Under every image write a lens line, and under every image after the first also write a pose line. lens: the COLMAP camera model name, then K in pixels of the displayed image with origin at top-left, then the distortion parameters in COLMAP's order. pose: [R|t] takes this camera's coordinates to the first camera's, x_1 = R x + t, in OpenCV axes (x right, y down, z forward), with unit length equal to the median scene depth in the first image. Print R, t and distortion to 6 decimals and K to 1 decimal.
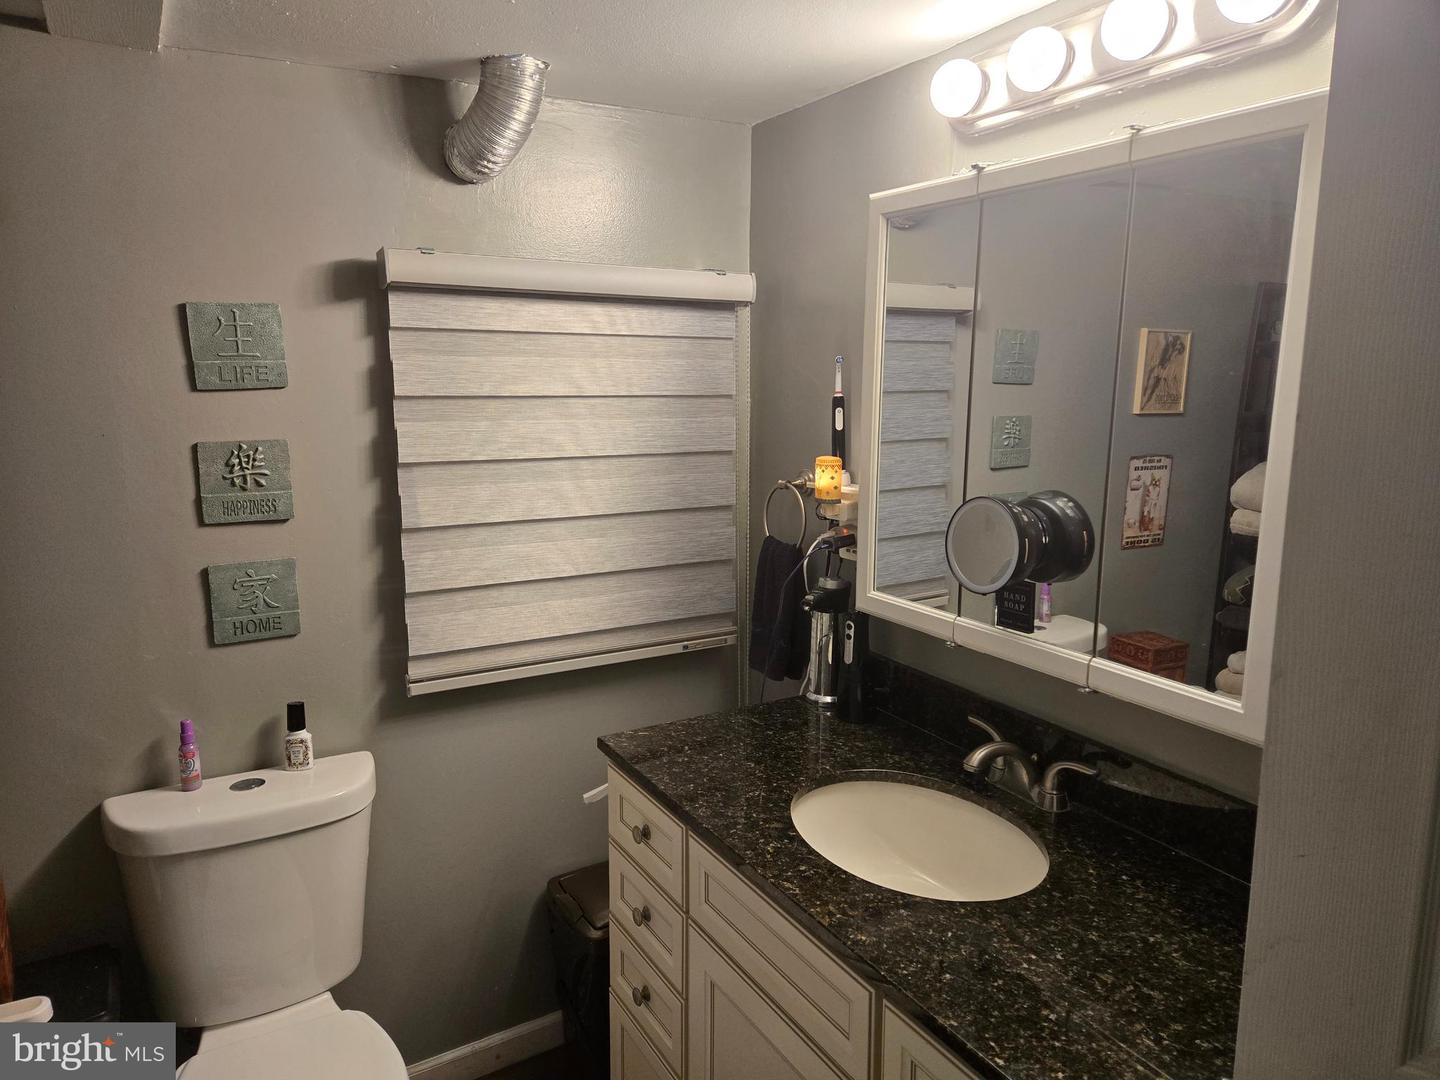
lens RADIAL K [[963.6, 0, 723.1], [0, 963.6, 542.3], [0, 0, 1]] dist [0.068796, -0.055568]
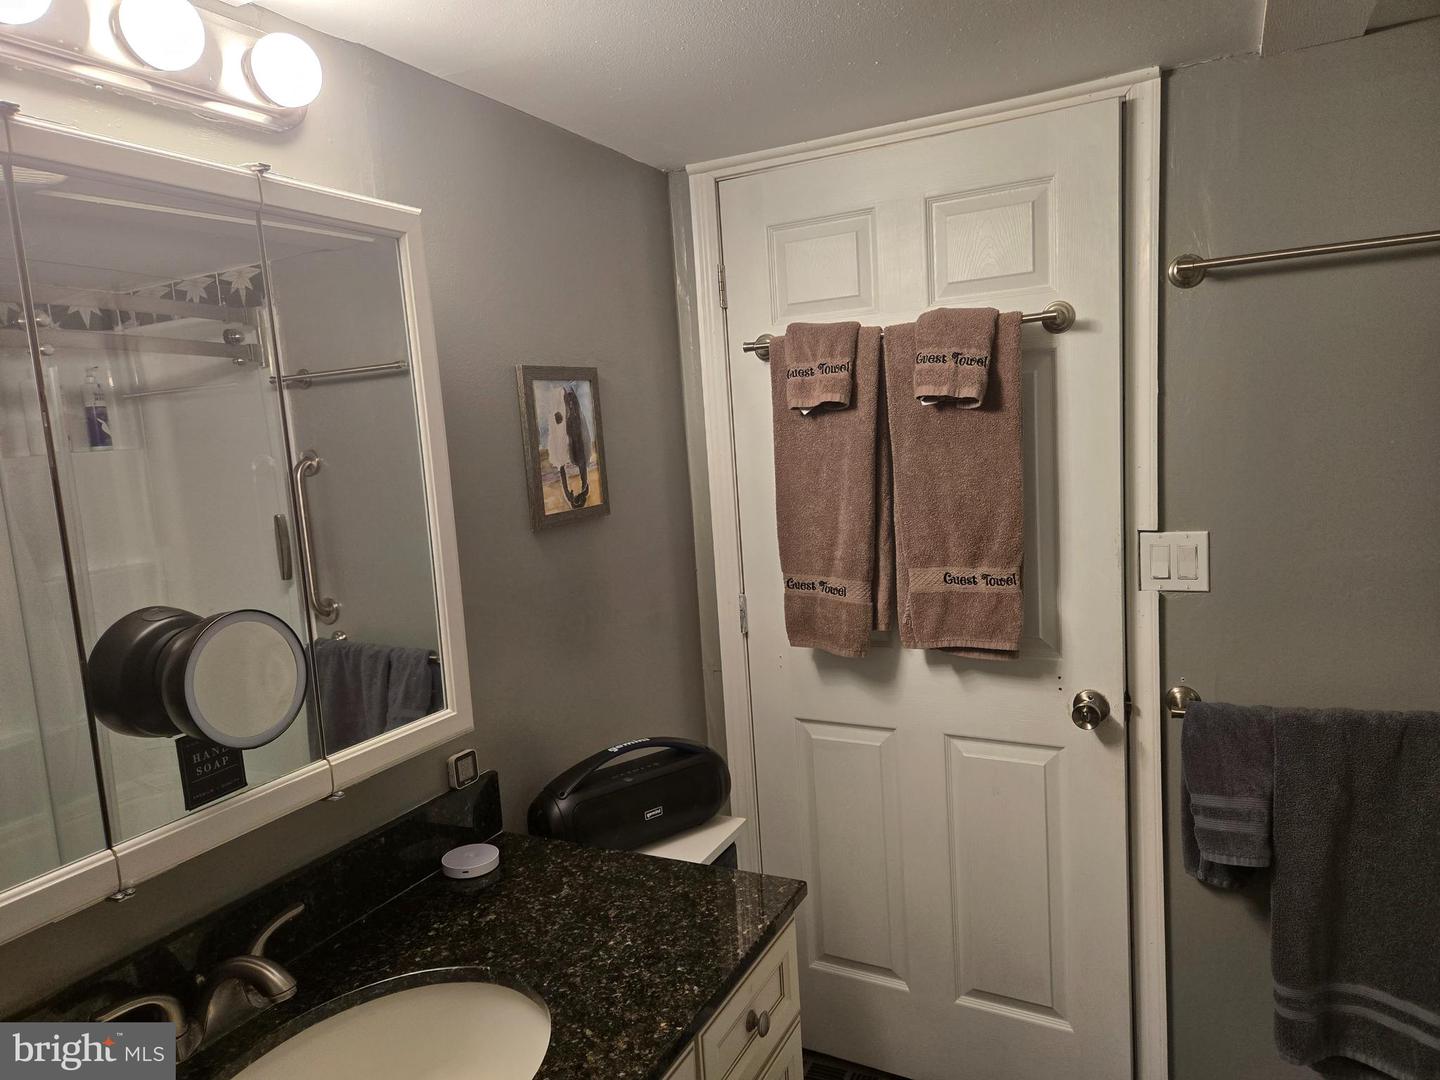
lens RADIAL K [[963.6, 0, 717.9], [0, 963.6, 538.1], [0, 0, 1]] dist [0.068796, -0.055568]
pose [[-0.528985, -0.066354, 0.846033, -0.535754], [0.216919, 0.953248, 0.210391, -0.179172], [-0.820440, 0.294814, -0.489861, 1.084037]]
